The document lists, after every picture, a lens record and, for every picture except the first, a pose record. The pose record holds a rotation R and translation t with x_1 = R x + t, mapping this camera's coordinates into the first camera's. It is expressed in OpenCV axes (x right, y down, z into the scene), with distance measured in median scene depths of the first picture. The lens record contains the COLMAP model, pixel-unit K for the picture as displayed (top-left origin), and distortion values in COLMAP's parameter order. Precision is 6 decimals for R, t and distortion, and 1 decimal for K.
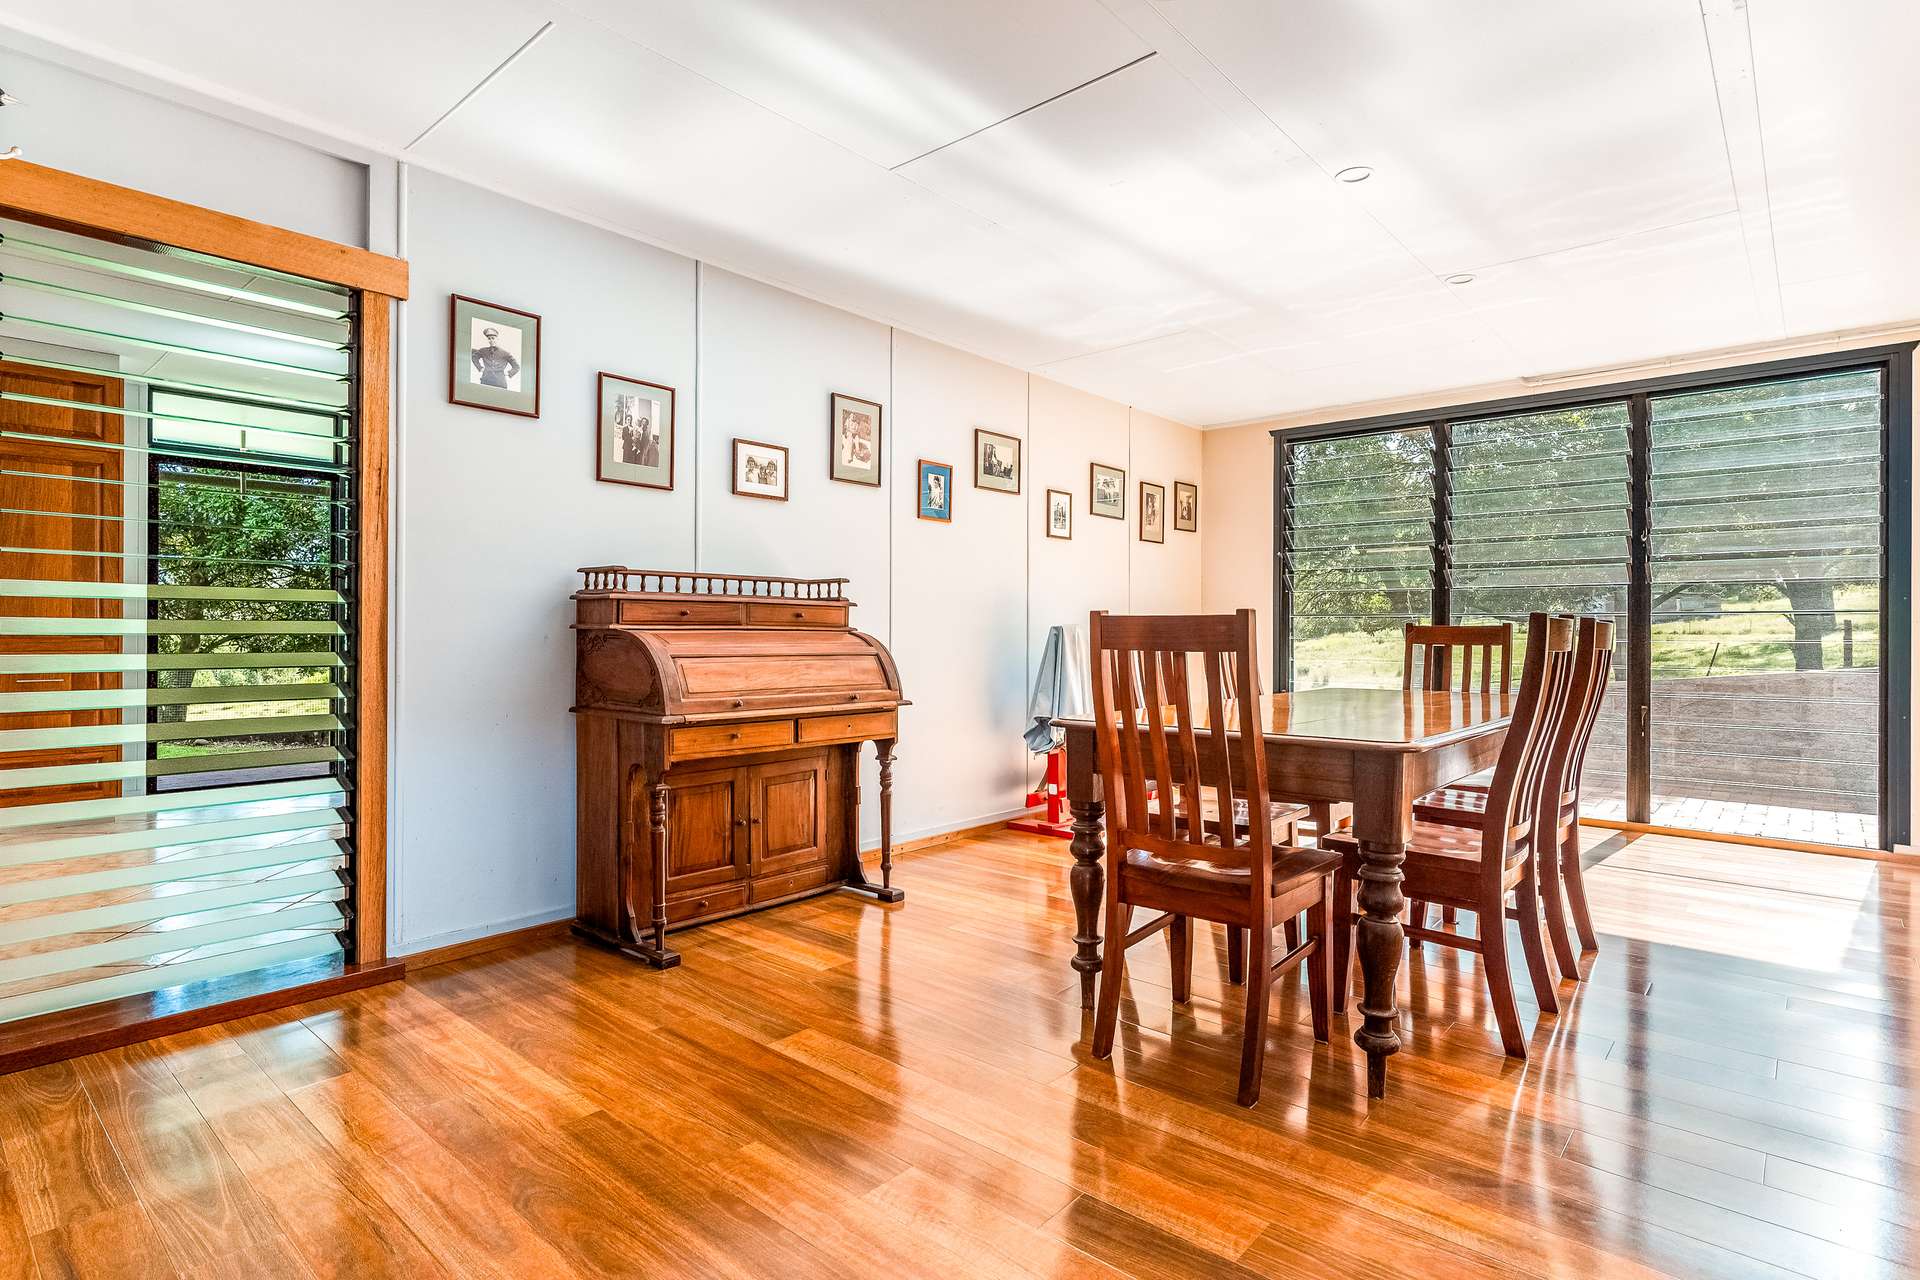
lens RADIAL K [[973.4, 0, 966.2], [0, 973.4, 634.2], [0, 0, 1]] dist [0.004276, -0.000710]
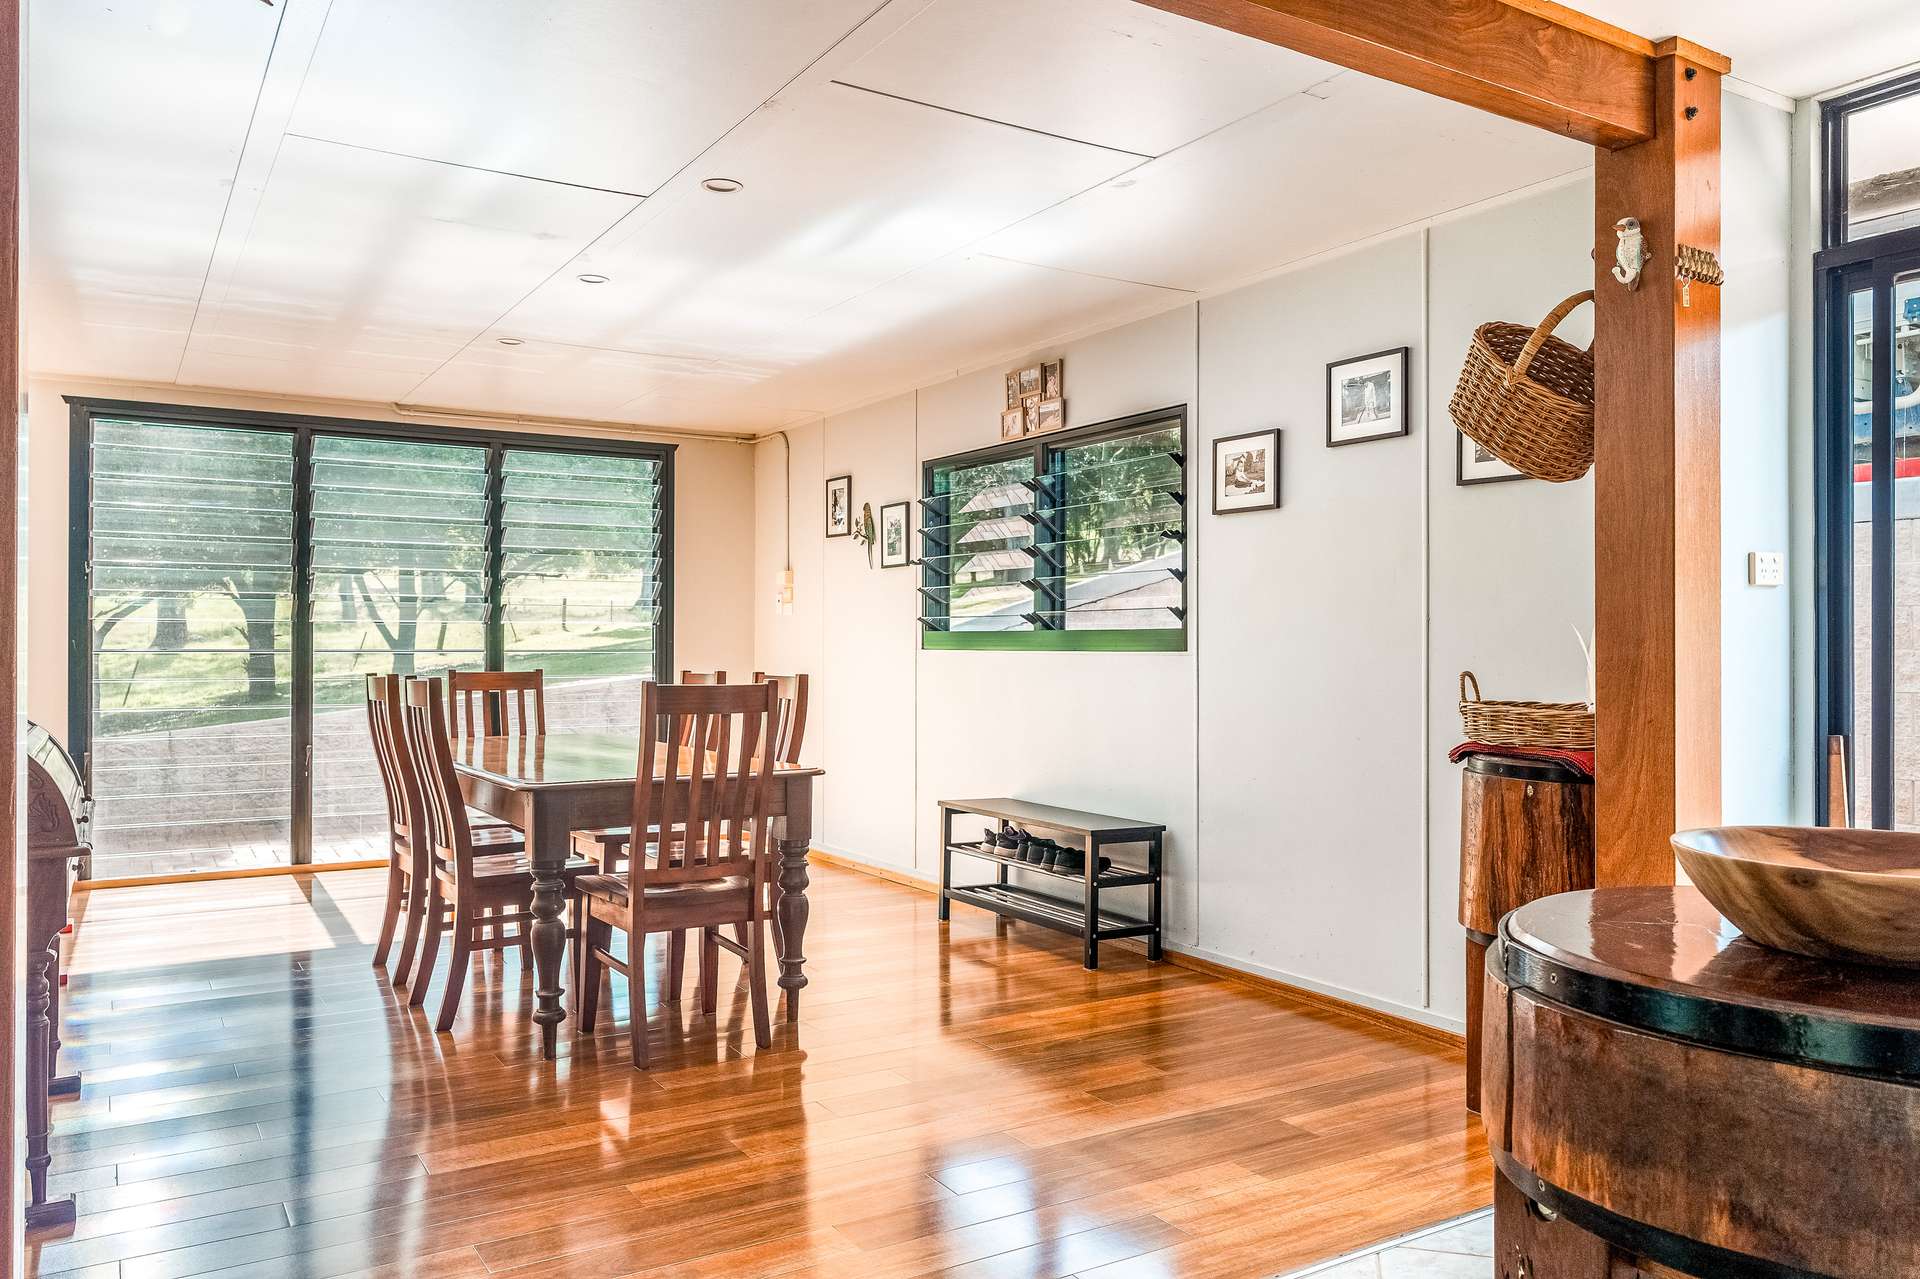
lens RADIAL K [[1399.9, 0, 960.0], [0, 1399.9, 639.5], [0, 0, 1]] dist [0.005098, 0.001397]
pose [[0.300643, 0.001686, 0.953735, -0.736842], [0.000188, 0.999998, -0.001827, -0.039222], [-0.953737, 0.000729, 0.300643, 0.084106]]
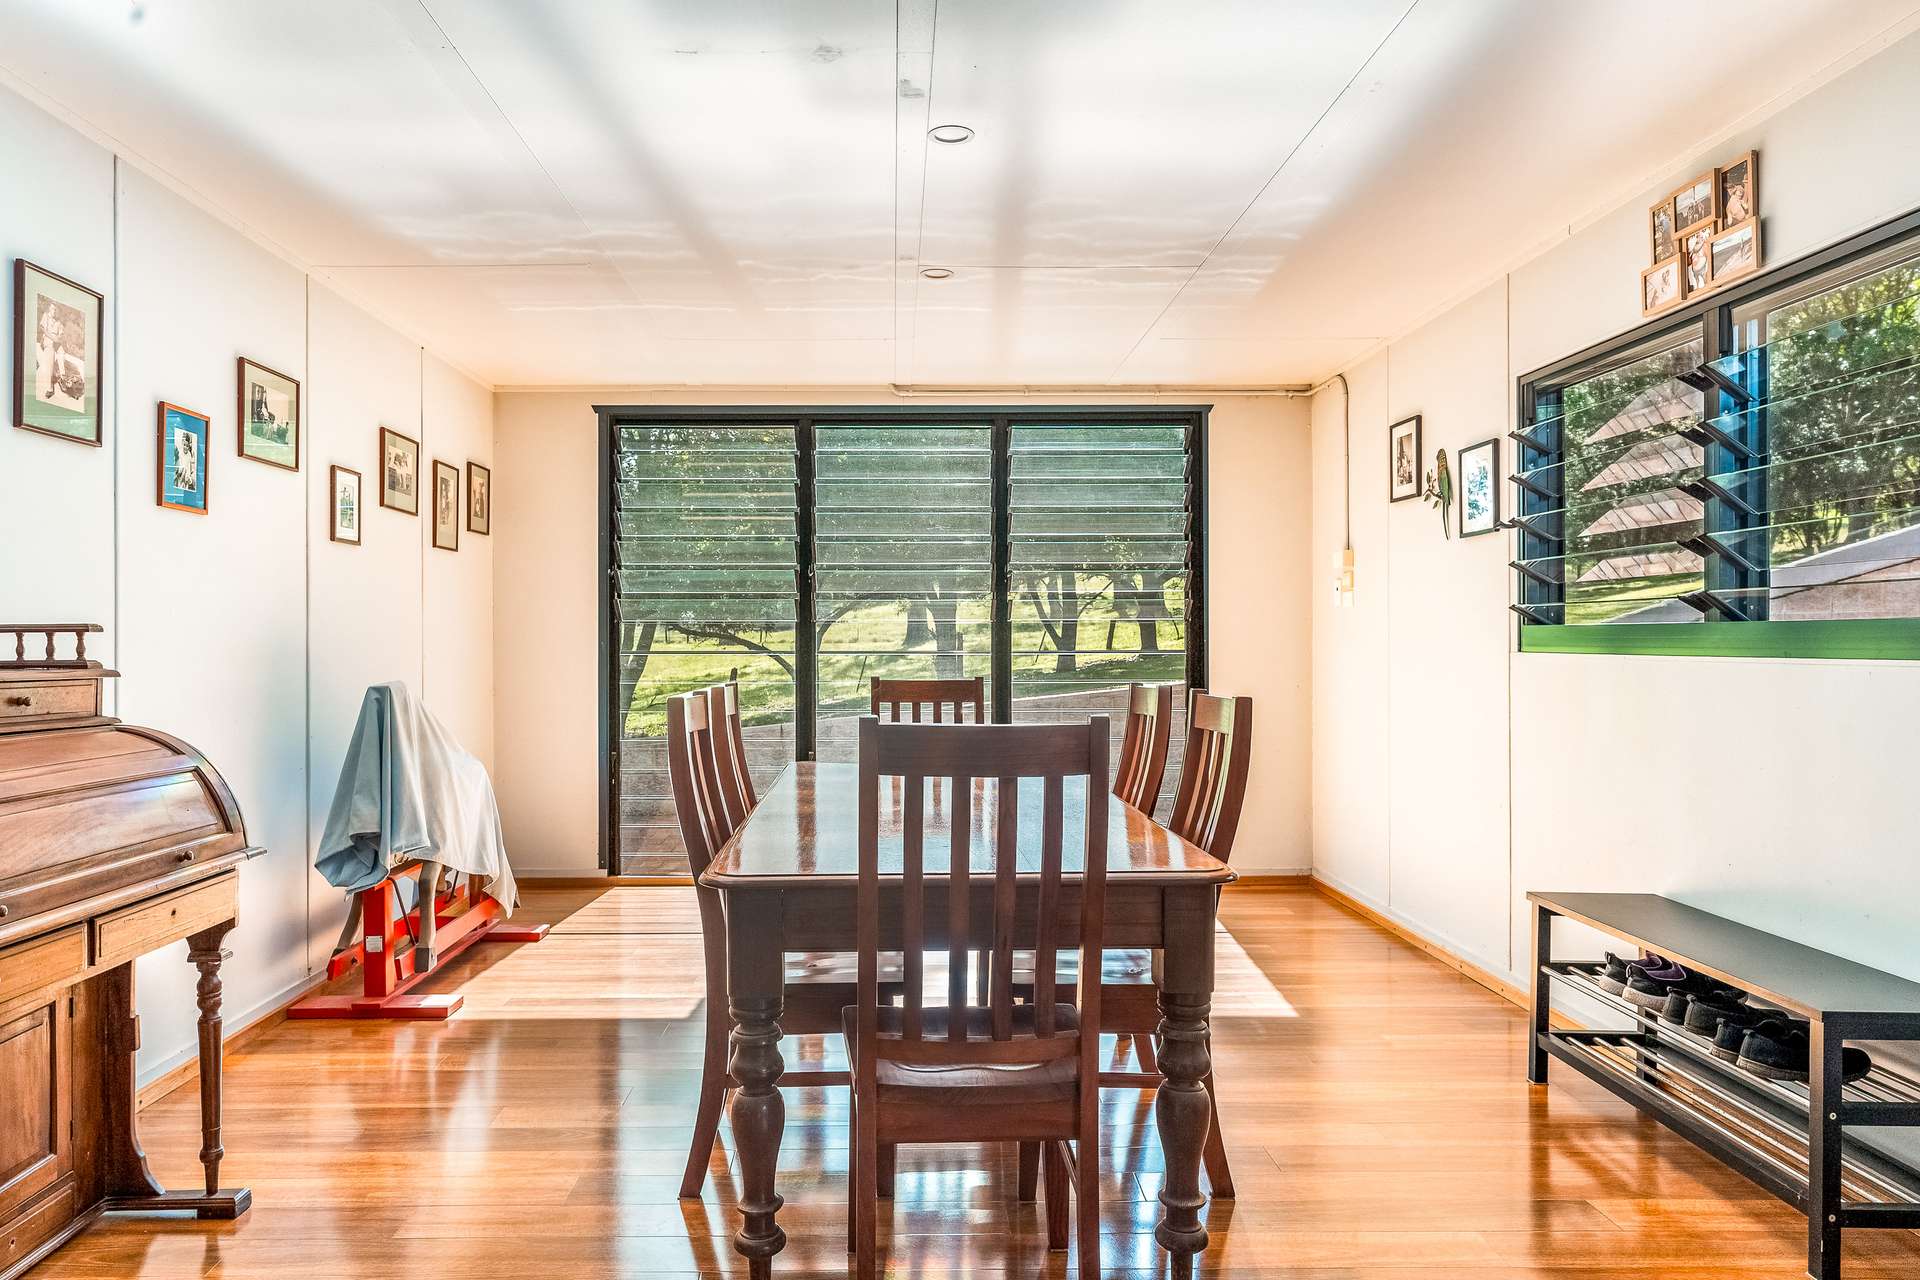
lens RADIAL K [[1258.3, 0, 897.3], [0, 1258.3, 640.6], [0, 0, 1]] dist [-0.001427, 0.002091]
pose [[0.751332, -0.004576, 0.659908, -0.229014], [0.005787, 0.999983, 0.000345, -0.042785], [-0.659899, 0.003560, 0.751346, 0.189849]]
